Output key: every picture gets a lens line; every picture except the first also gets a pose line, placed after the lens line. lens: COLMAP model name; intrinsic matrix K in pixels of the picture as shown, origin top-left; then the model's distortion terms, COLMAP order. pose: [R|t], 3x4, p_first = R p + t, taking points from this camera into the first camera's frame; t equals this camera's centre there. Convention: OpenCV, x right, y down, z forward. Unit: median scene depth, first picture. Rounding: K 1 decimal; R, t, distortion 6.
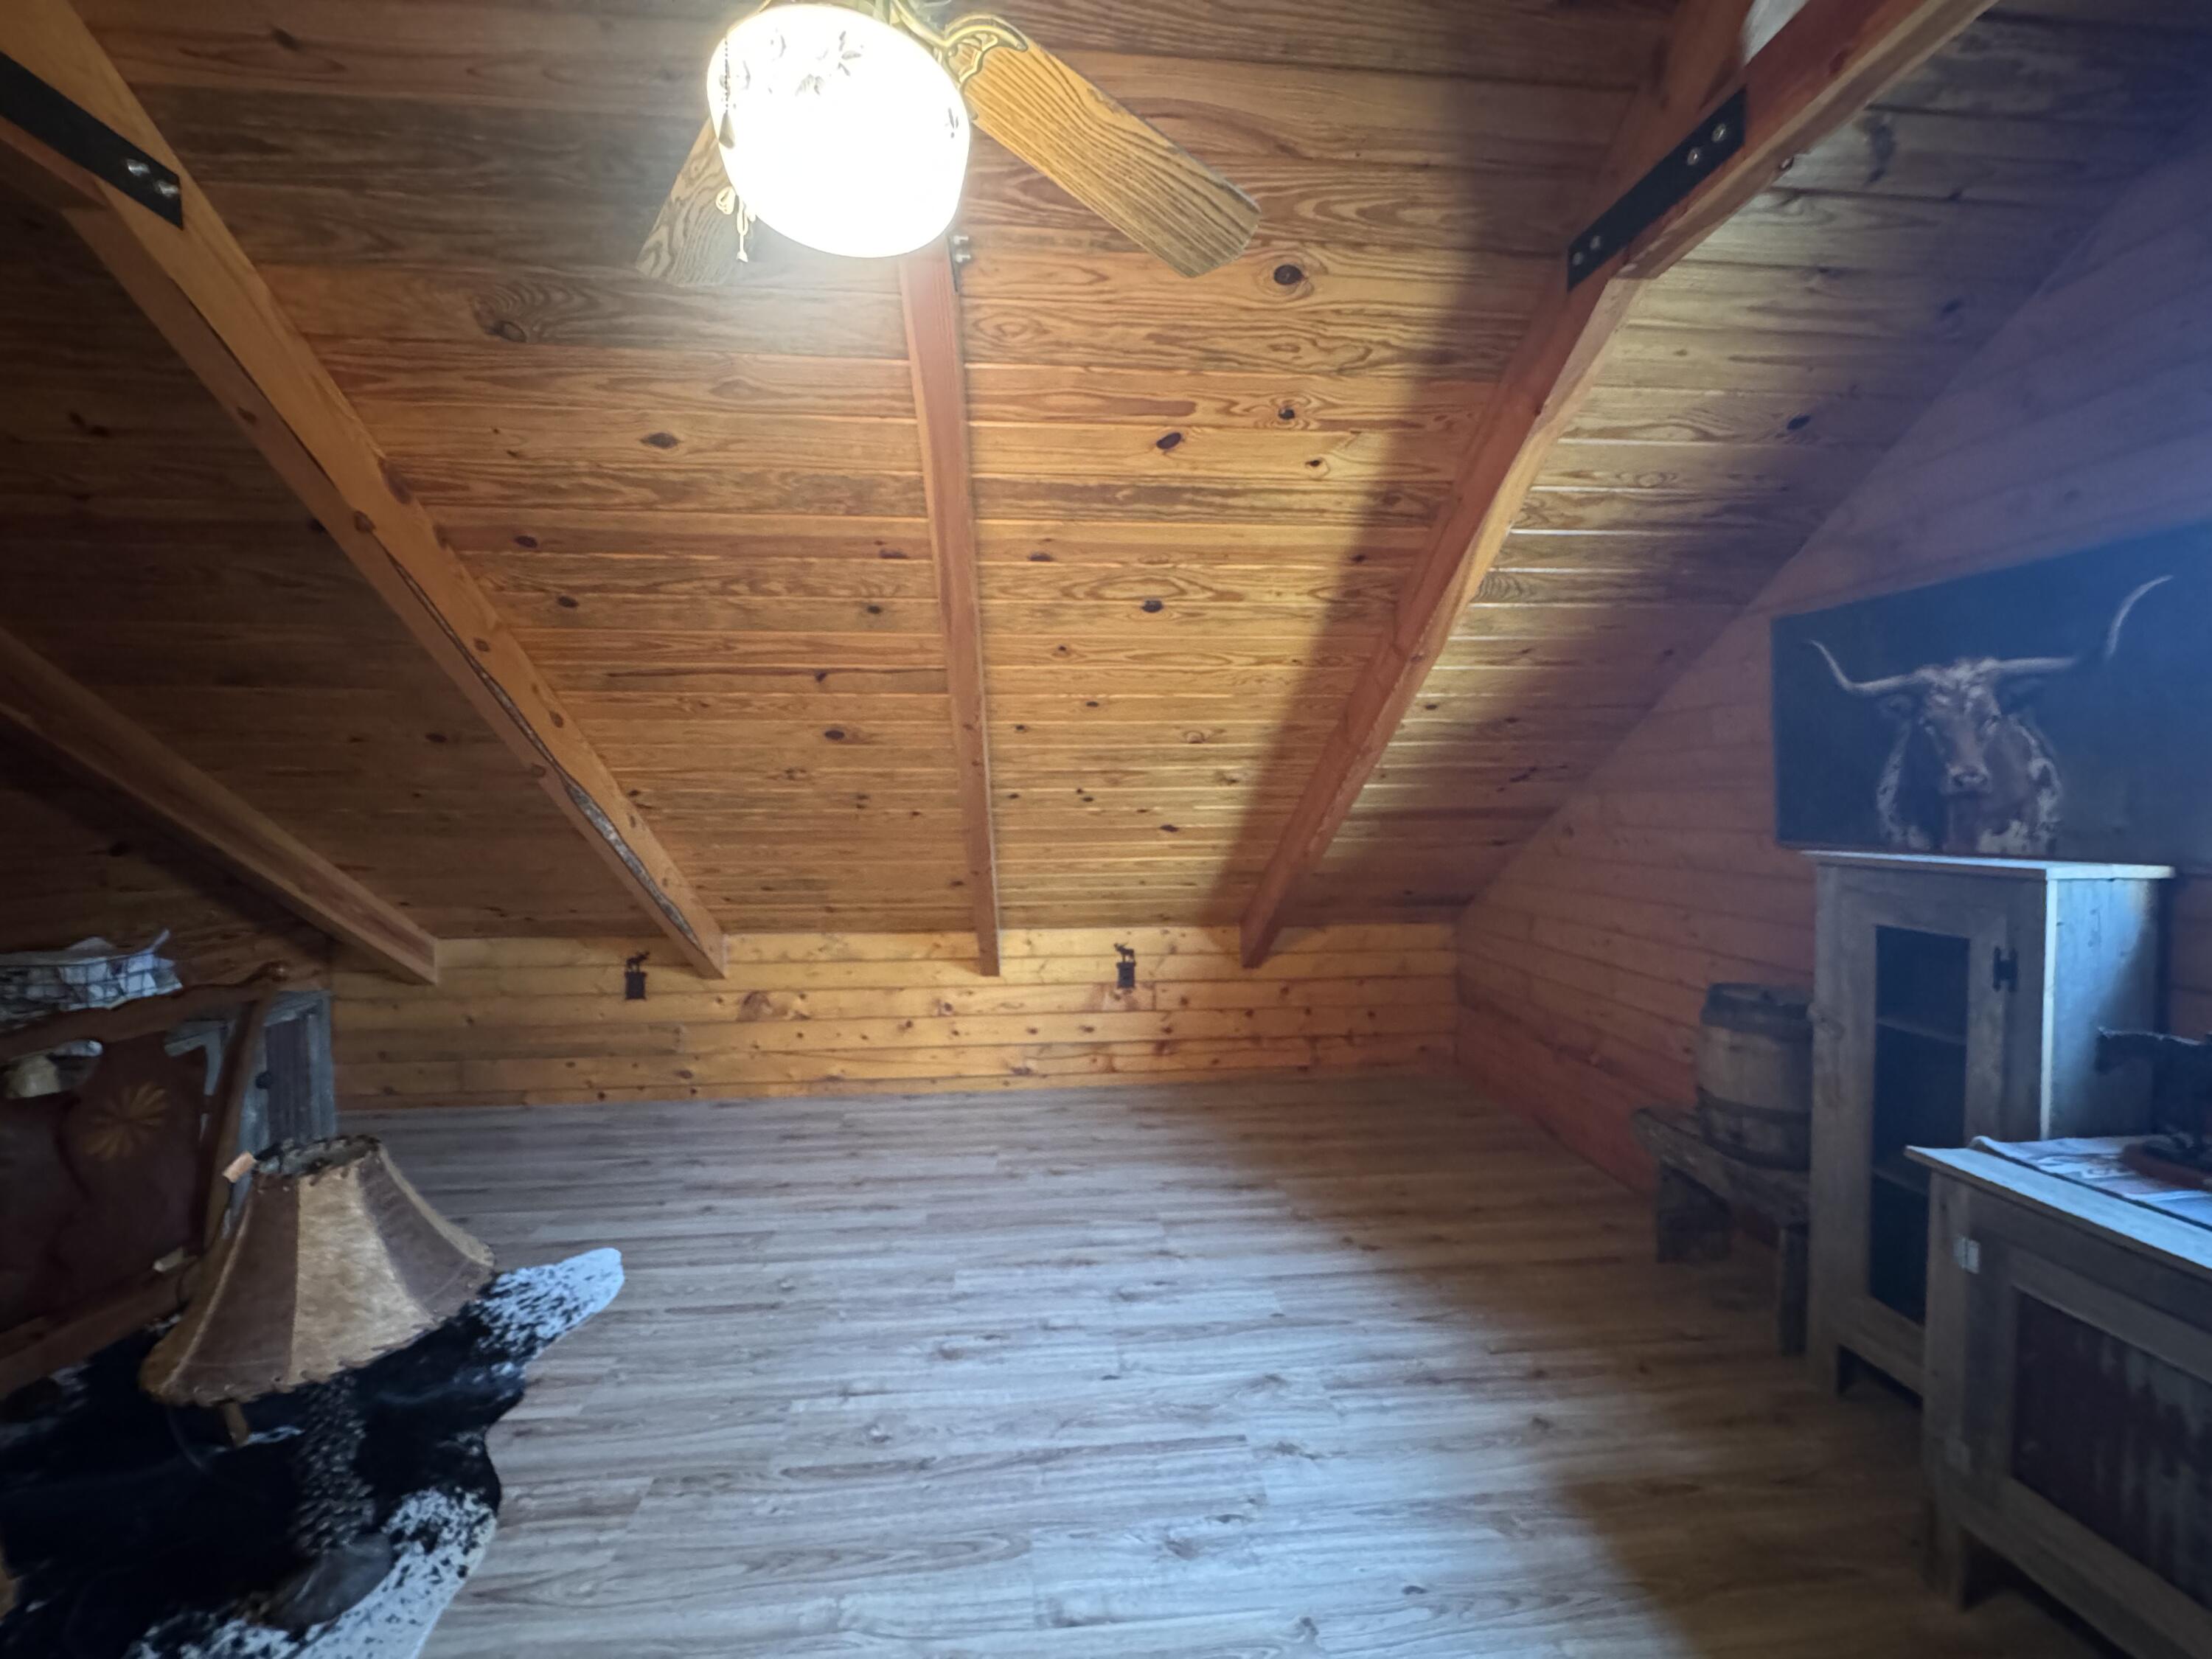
lens RADIAL K [[894.3, 0, 1105.8], [0, 894.3, 820.1], [0, 0, 1]] dist [0.001179, 0.000176]
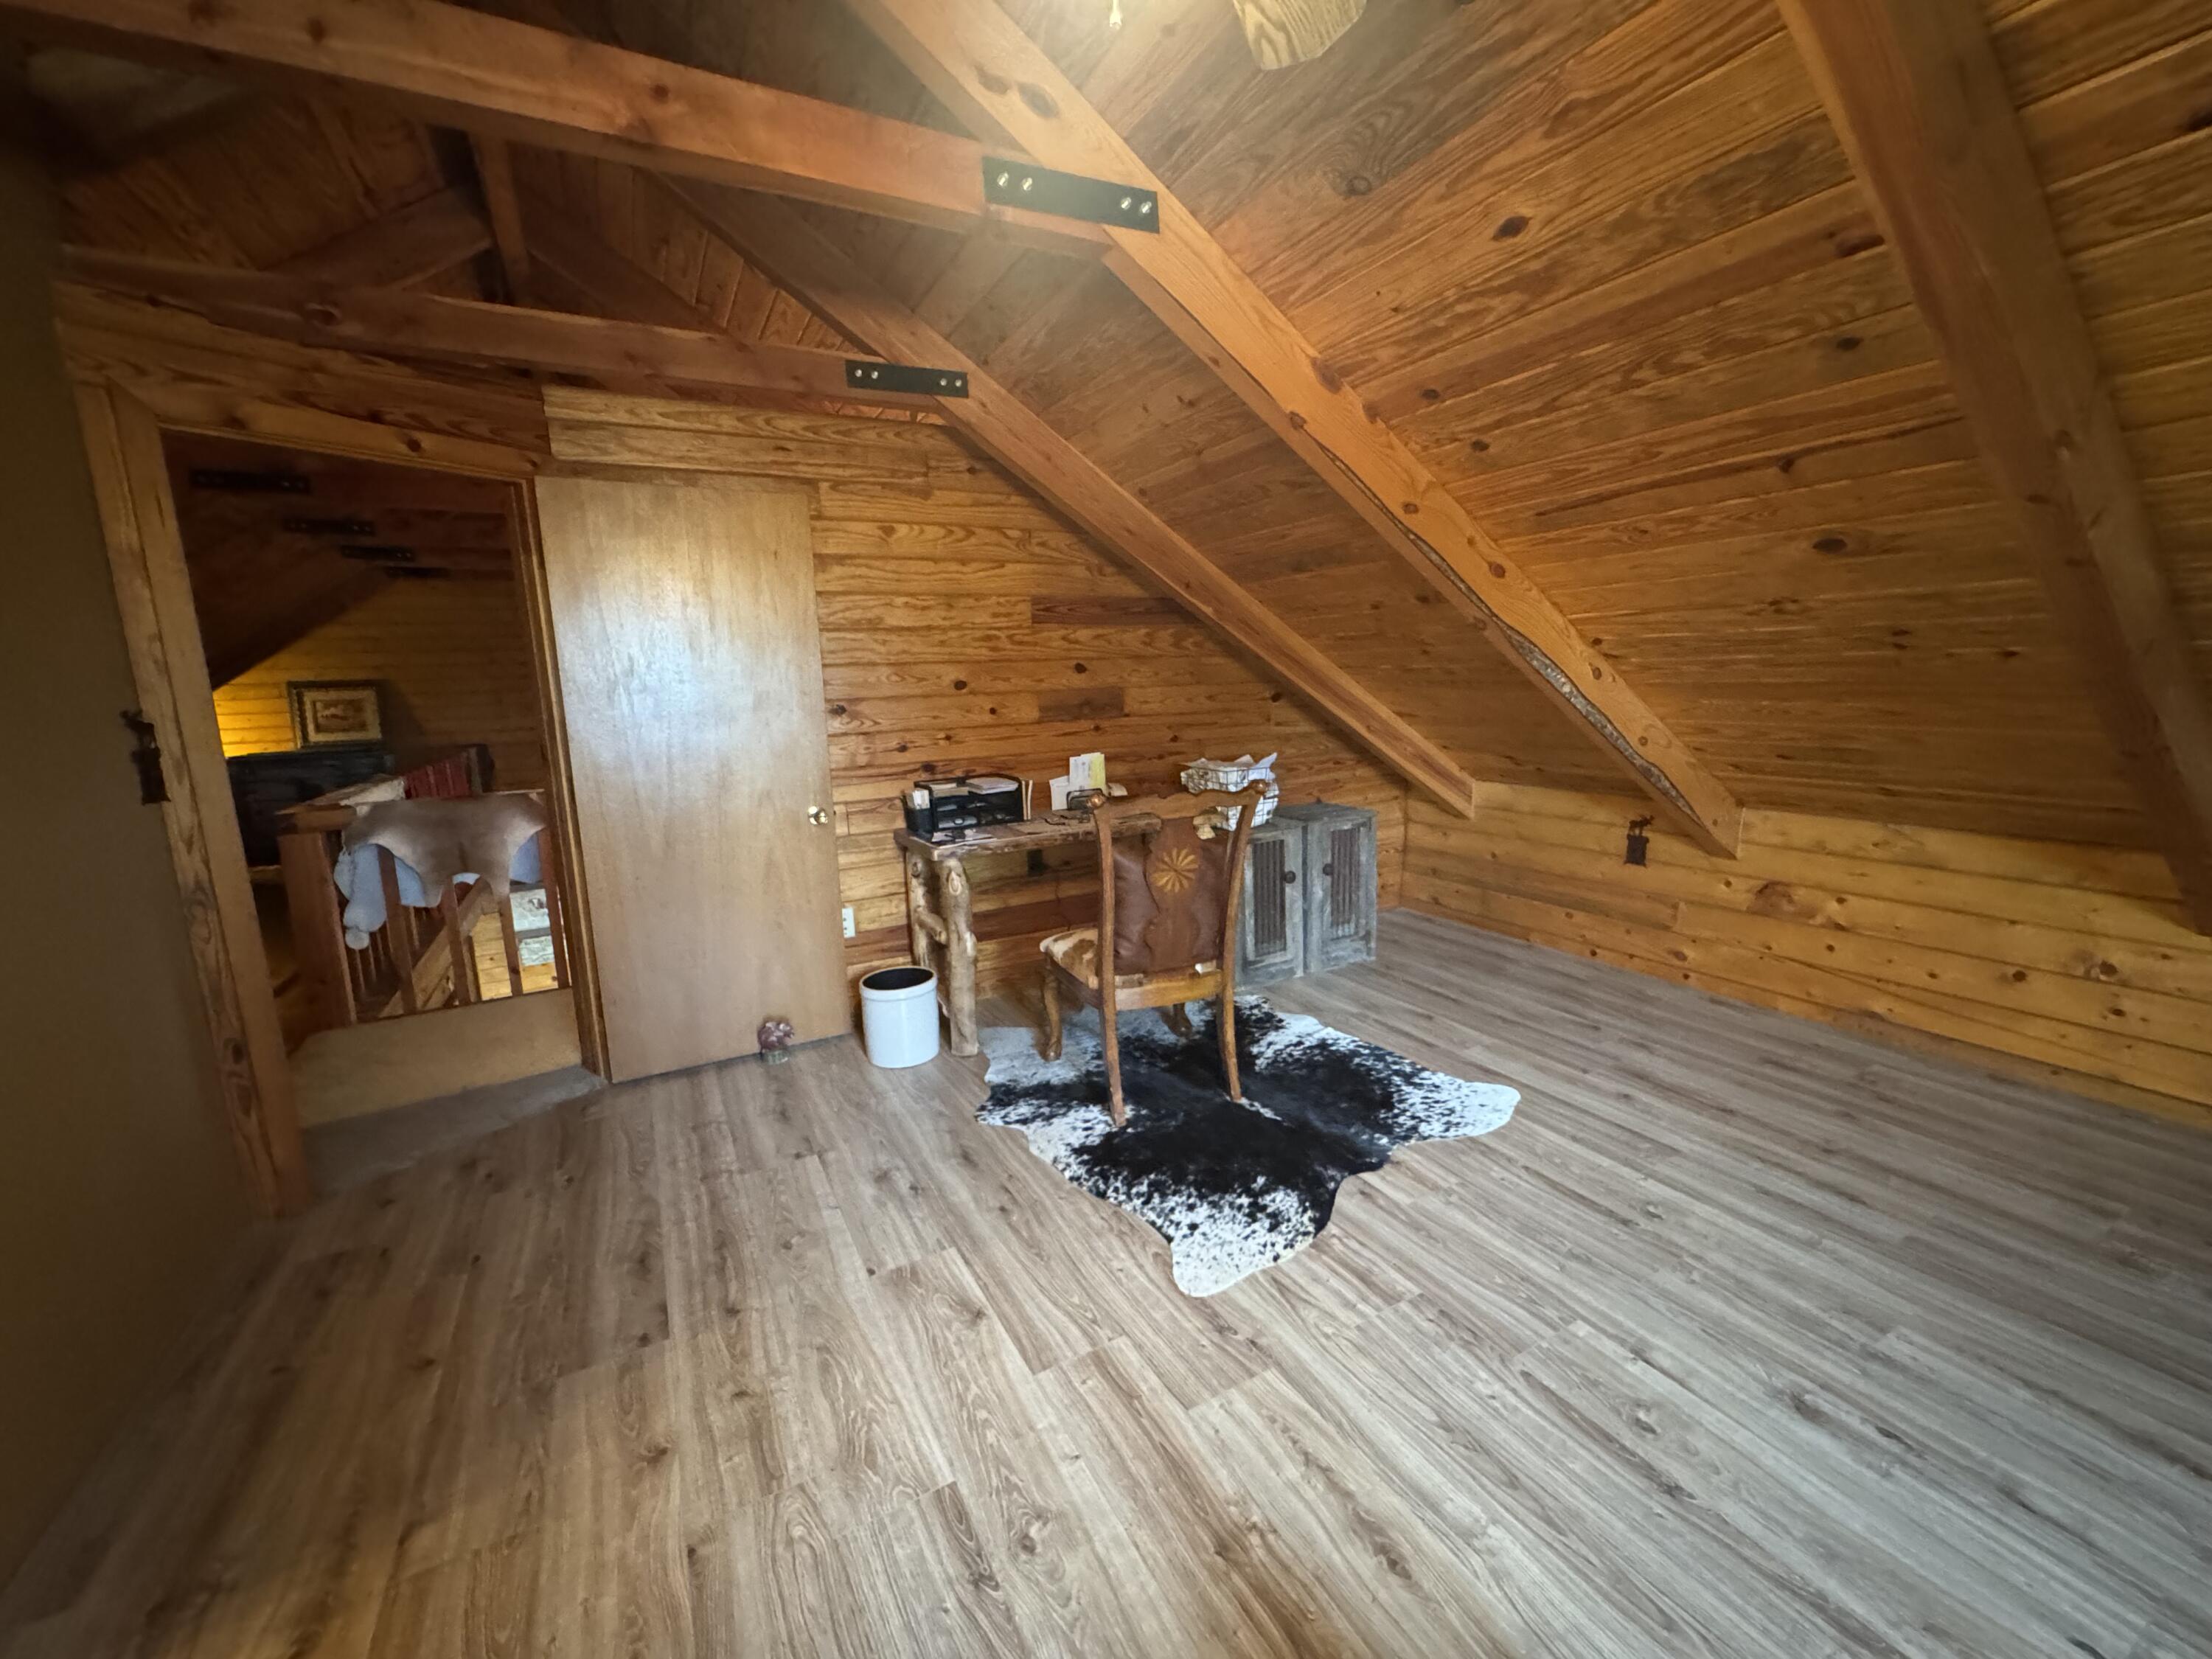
lens RADIAL K [[894.3, 0, 1113.8], [0, 894.3, 822.1], [0, 0, 1]] dist [0.001179, 0.000176]
pose [[0.386335, 0.139205, -0.911794, 0.179495], [0.009240, 0.987912, 0.154741, 0.007934], [0.922312, -0.068206, 0.380378, 0.209866]]
